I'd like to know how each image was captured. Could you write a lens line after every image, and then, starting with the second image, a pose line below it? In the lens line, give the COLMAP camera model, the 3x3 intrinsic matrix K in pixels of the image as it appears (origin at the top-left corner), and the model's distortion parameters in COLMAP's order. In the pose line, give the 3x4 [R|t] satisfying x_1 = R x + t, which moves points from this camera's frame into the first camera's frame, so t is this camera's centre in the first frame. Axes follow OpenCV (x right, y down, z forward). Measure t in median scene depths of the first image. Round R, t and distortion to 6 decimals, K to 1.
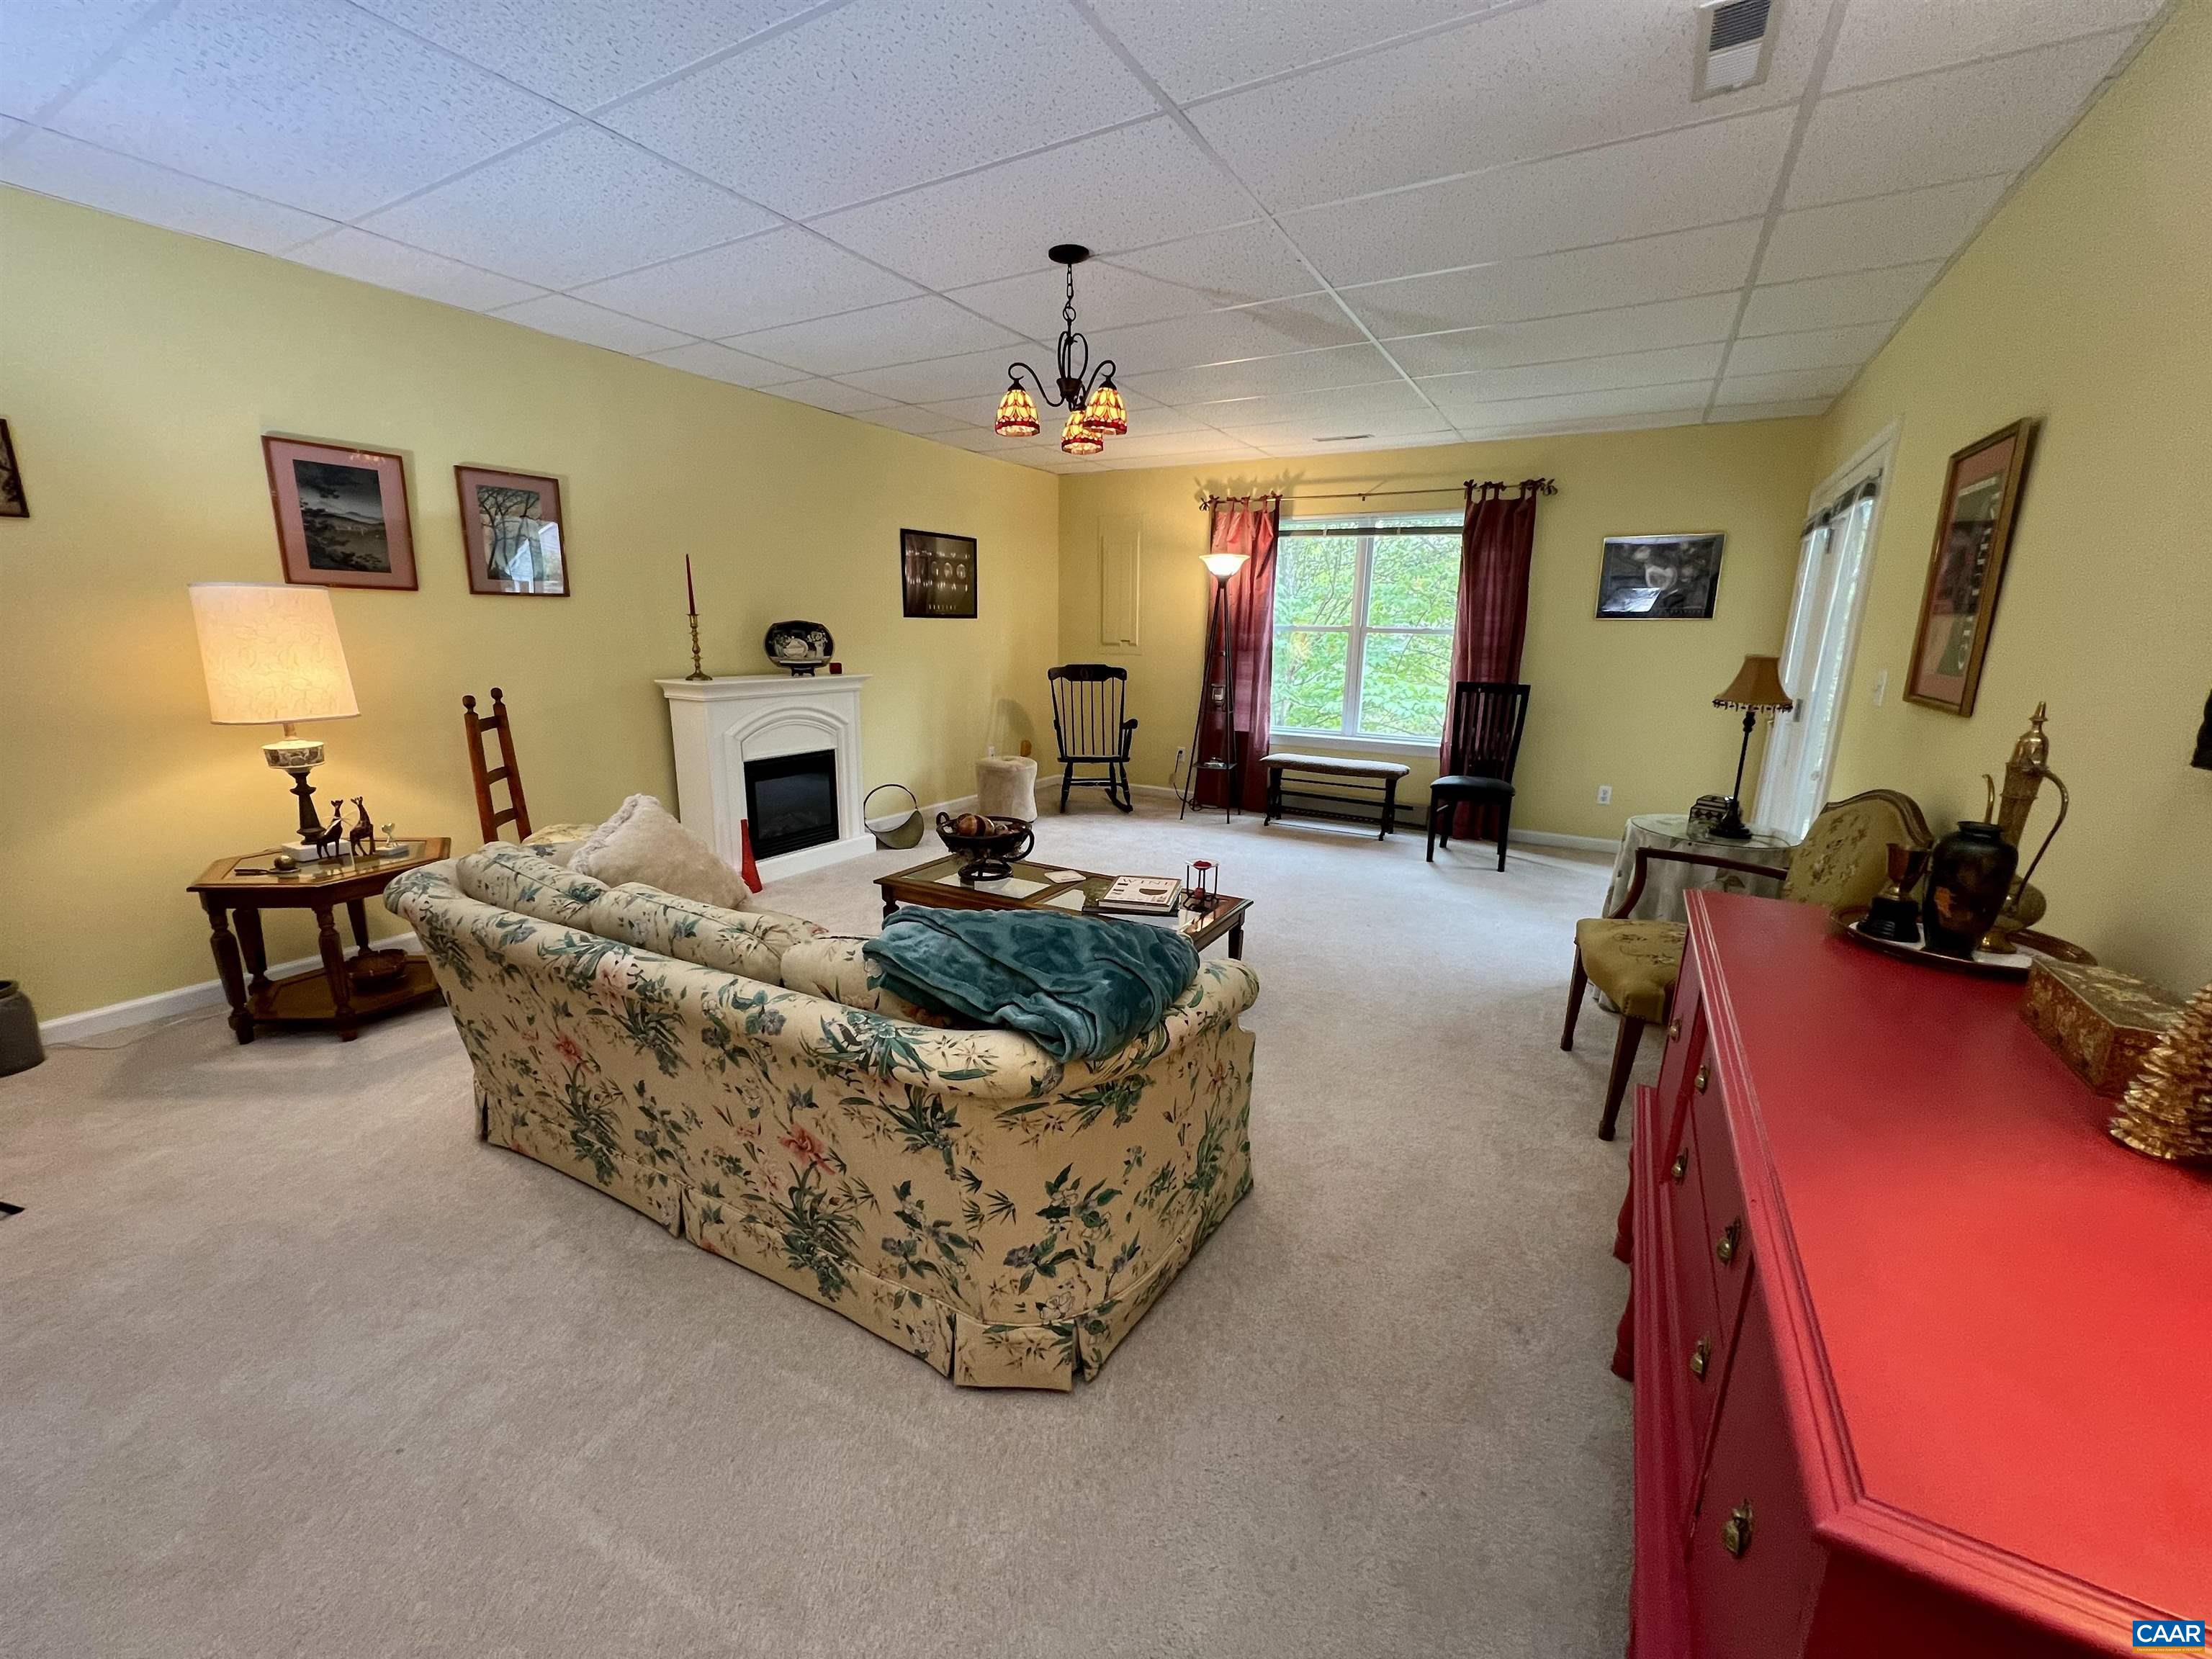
lens RADIAL K [[885.8, 0, 1118.6], [0, 885.8, 828.6], [0, 0, 1]] dist [0.001180, 0.000161]
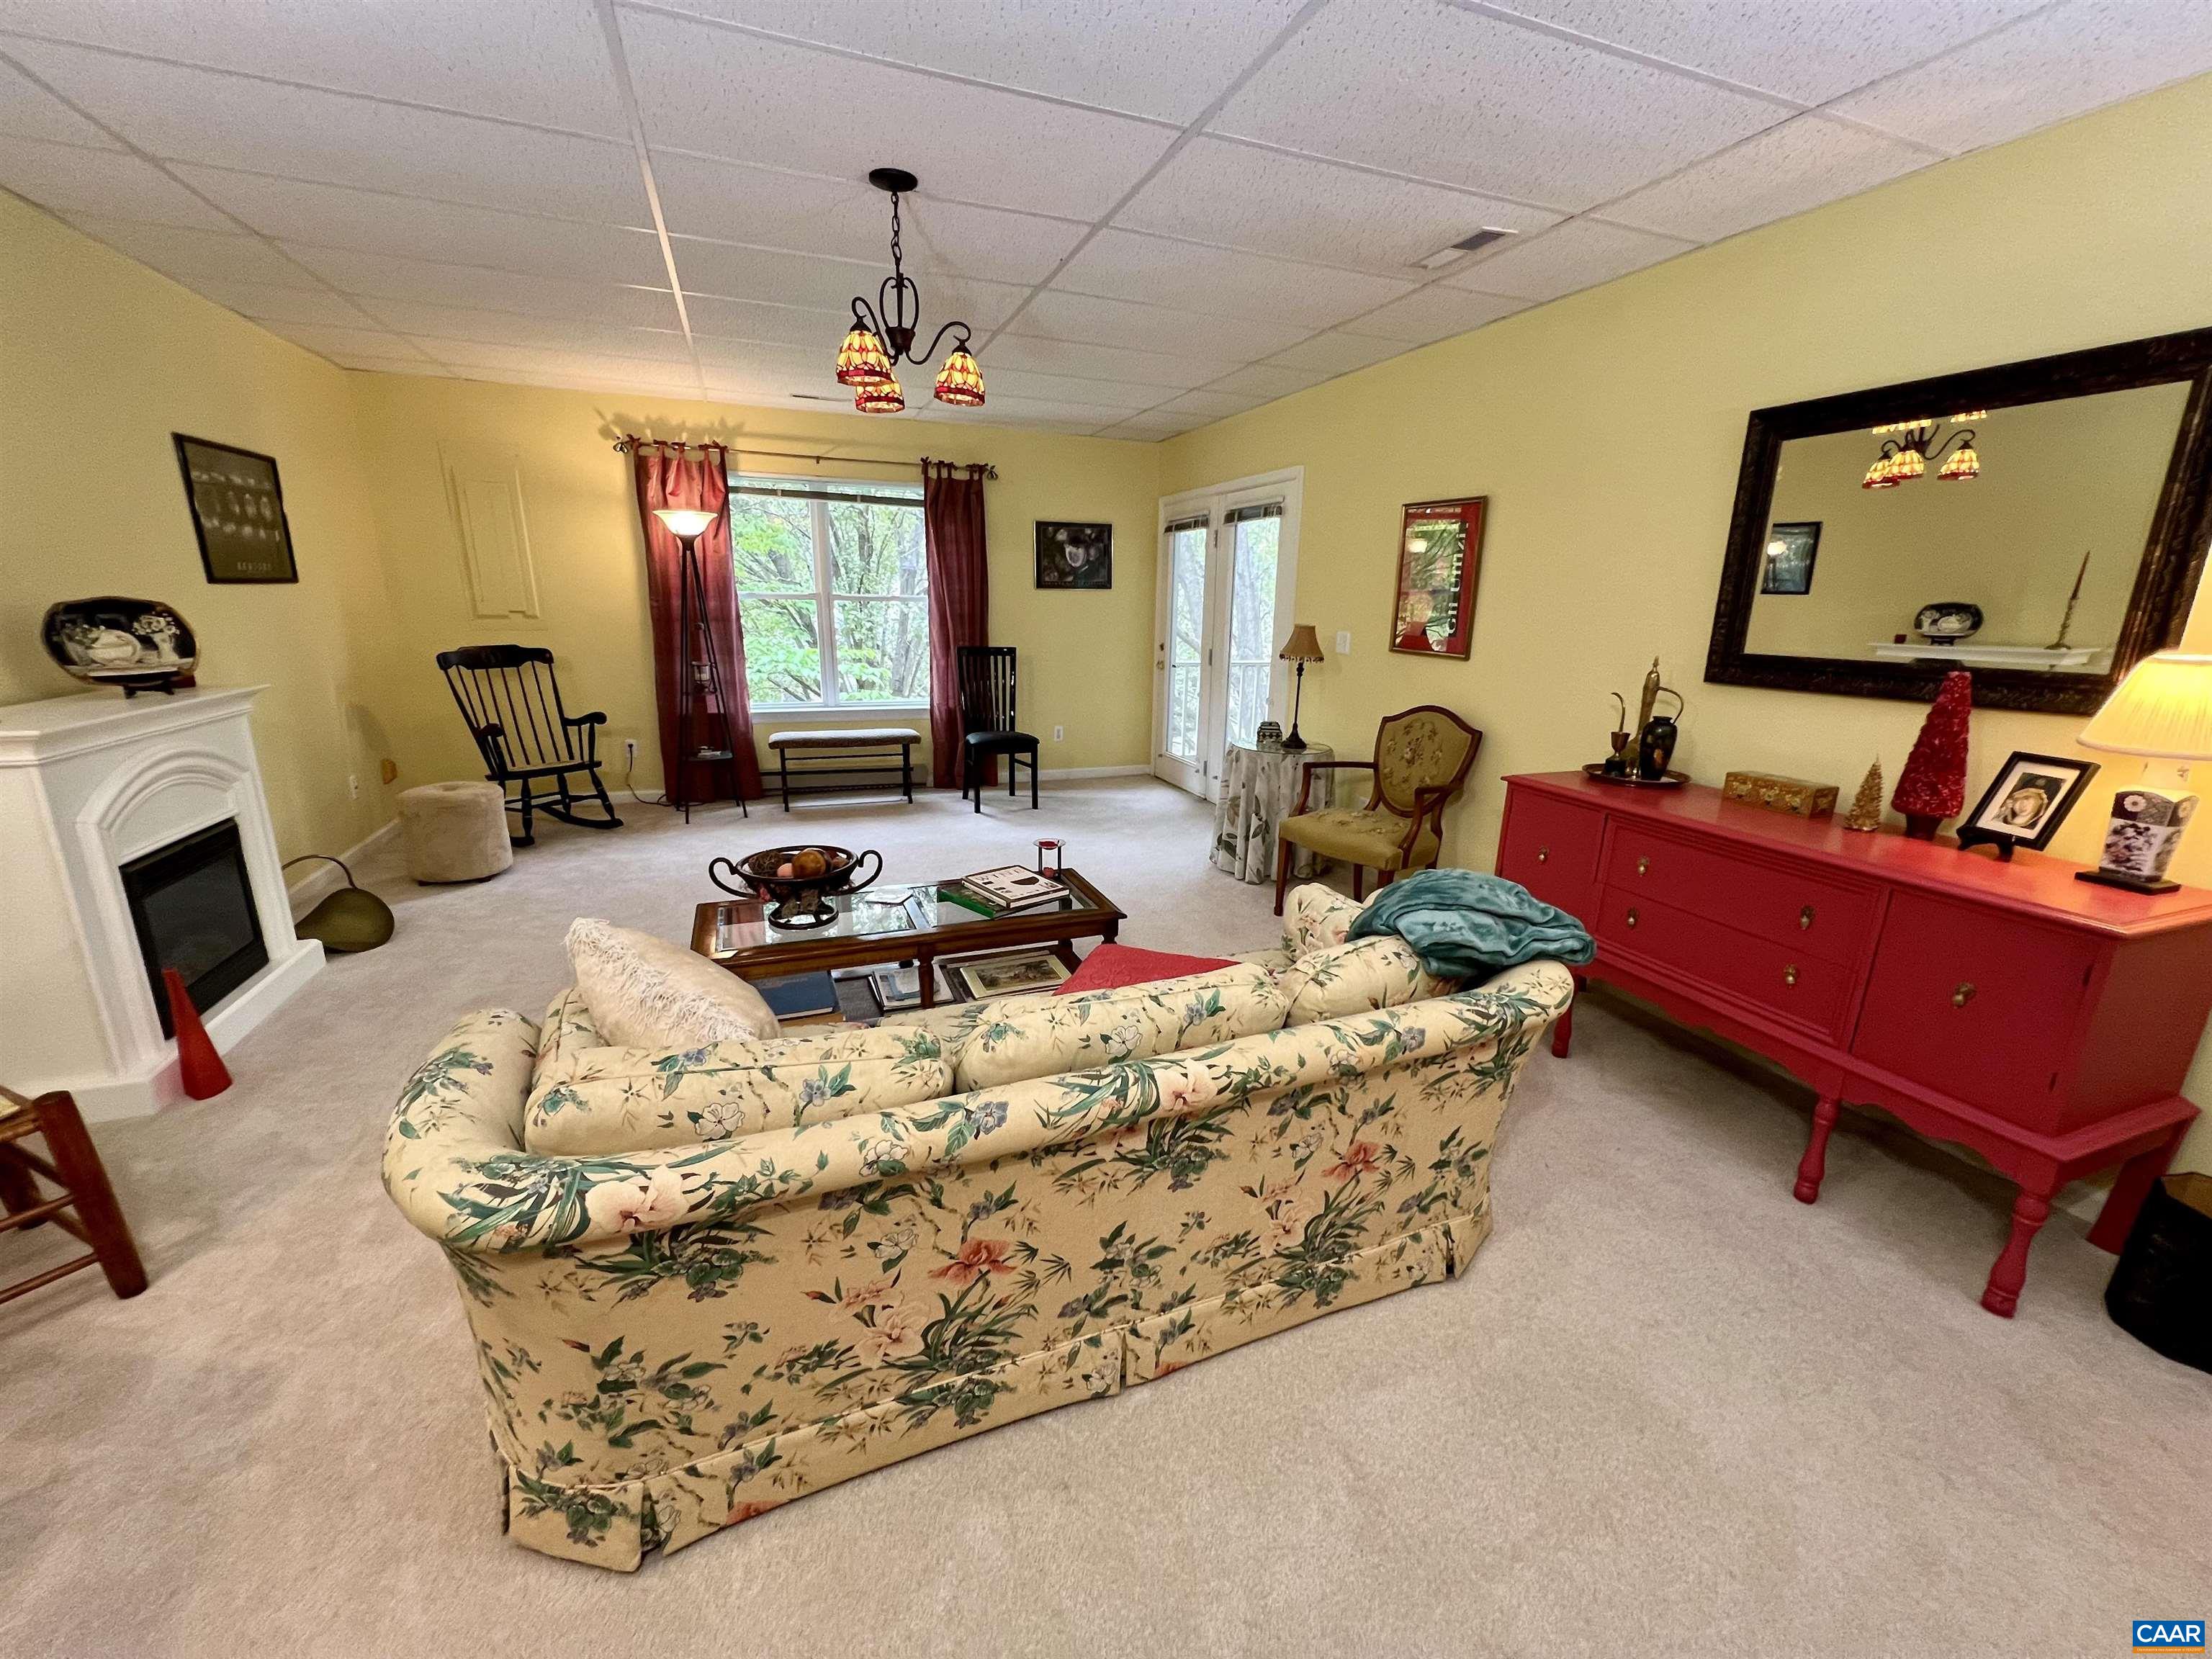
lens RADIAL K [[881.8, 0, 1103.8], [0, 881.8, 830.4], [0, 0, 1]] dist [-0.000707, 0.000503]
pose [[0.630347, -0.205653, 0.748579, -0.360675], [0.163184, 0.977830, 0.131223, -0.056830], [-0.758969, 0.039440, 0.649931, 0.162107]]
